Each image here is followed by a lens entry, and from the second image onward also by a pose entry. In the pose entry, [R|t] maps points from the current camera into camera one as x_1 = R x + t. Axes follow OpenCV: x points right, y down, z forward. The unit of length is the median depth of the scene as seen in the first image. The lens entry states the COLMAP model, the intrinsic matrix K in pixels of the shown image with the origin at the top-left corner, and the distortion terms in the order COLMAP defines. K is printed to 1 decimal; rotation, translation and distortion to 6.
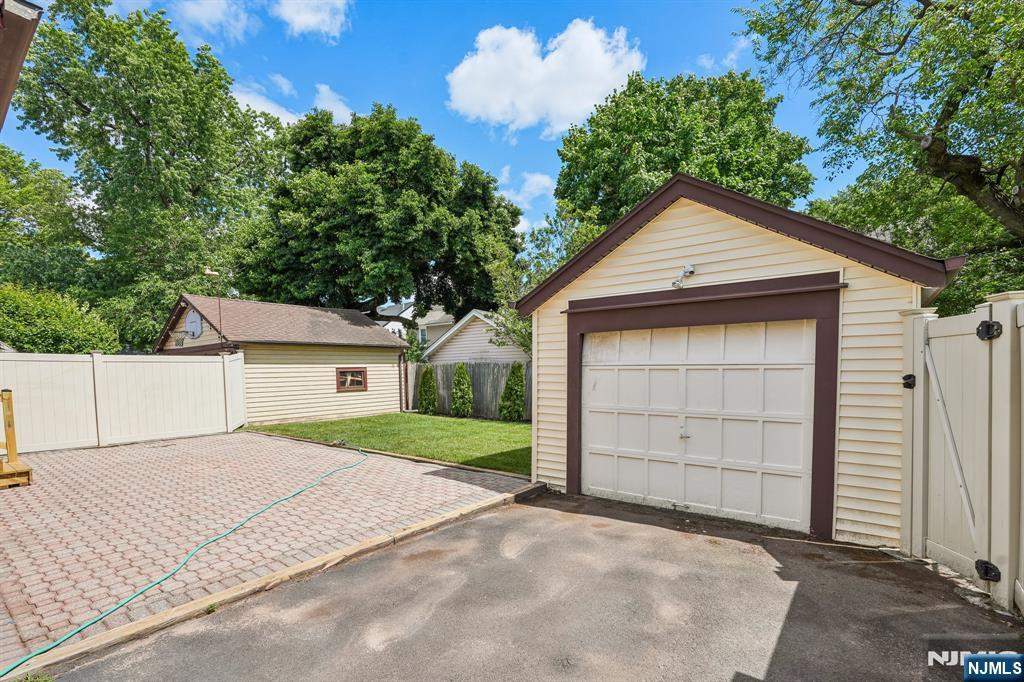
lens RADIAL K [[463.7, 0, 507.9], [0, 463.7, 398.0], [0, 0, 1]] dist [-0.000185, 0.000691]
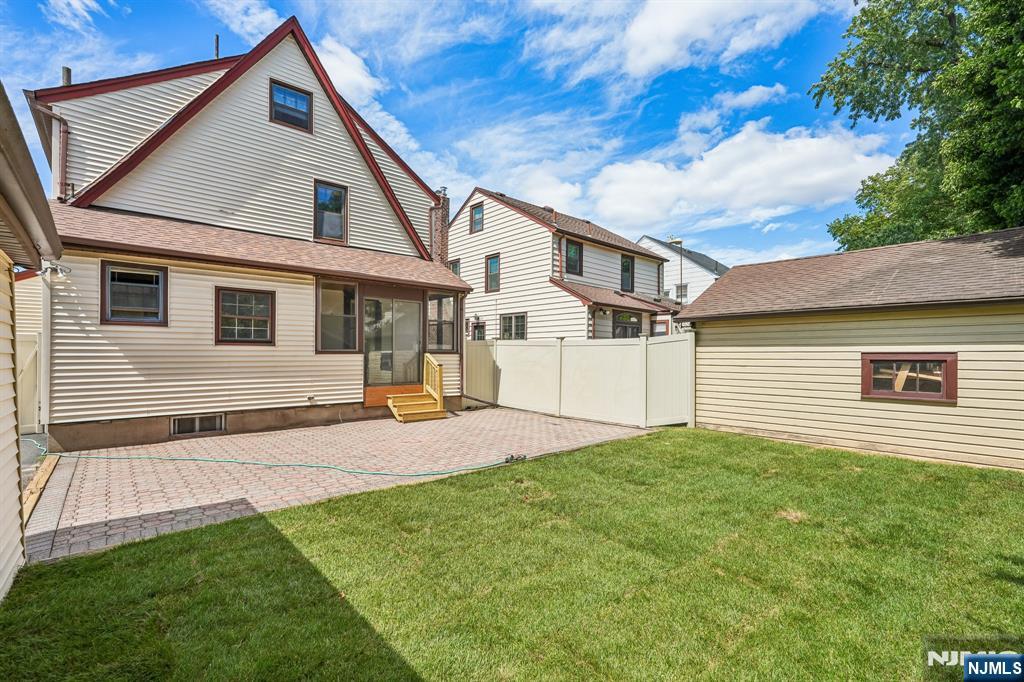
lens RADIAL K [[452.7, 0, 510.9], [0, 452.7, 352.4], [0, 0, 1]] dist [-0.000356, 0.000072]
pose [[-0.191819, 0.009026, -0.981389, 0.178589], [-0.064756, 0.997662, 0.021833, -0.045115], [0.979292, 0.067739, -0.190786, 0.632290]]
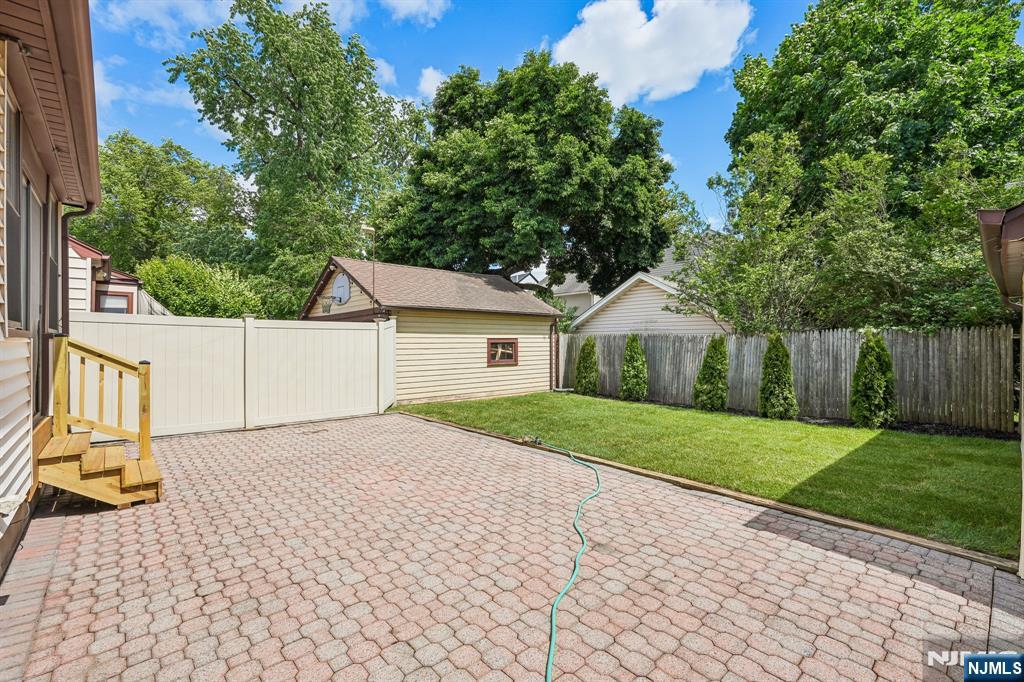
lens RADIAL K [[452.0, 0, 512.0], [0, 452.0, 341.0], [0, 0, 1]] dist [-0.003744, 0.000210]
pose [[0.982317, 0.012657, -0.186796, -0.148810], [-0.024628, 0.997778, -0.061904, -0.008217], [0.185598, 0.065409, 0.980446, 0.161694]]
